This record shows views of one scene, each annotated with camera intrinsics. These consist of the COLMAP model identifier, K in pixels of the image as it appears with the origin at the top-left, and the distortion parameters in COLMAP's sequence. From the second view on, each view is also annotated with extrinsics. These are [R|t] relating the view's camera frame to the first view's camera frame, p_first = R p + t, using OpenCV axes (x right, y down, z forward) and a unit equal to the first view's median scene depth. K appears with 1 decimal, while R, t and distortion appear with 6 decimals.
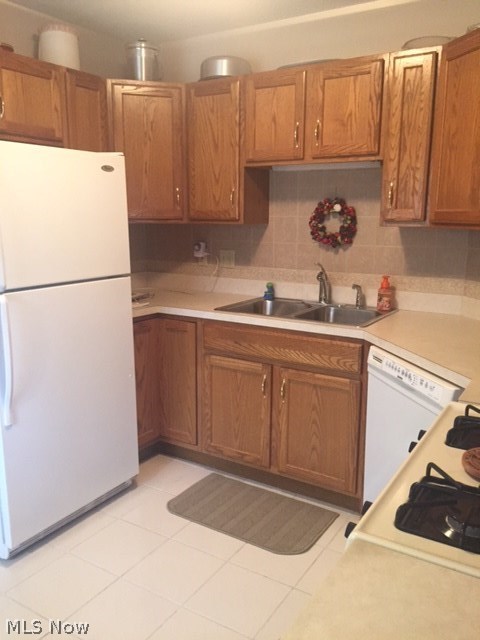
lens RADIAL K [[541.2, 0, 240.0], [0, 541.2, 320.0], [0, 0, 1]] dist [0.006739, 0.004405]
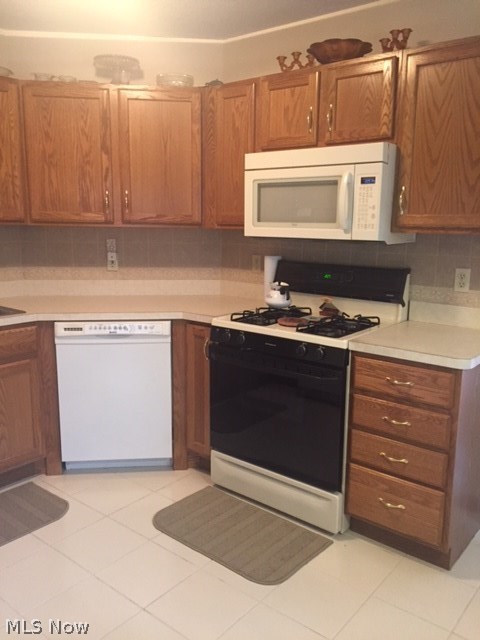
lens RADIAL K [[541.2, 0, 240.0], [0, 541.2, 320.0], [0, 0, 1]] dist [0.006739, 0.004405]
pose [[0.129434, -0.190877, 0.973043, -0.884583], [0.175359, 0.970237, 0.167000, -0.088327], [-0.975959, 0.149016, 0.159053, 0.389638]]
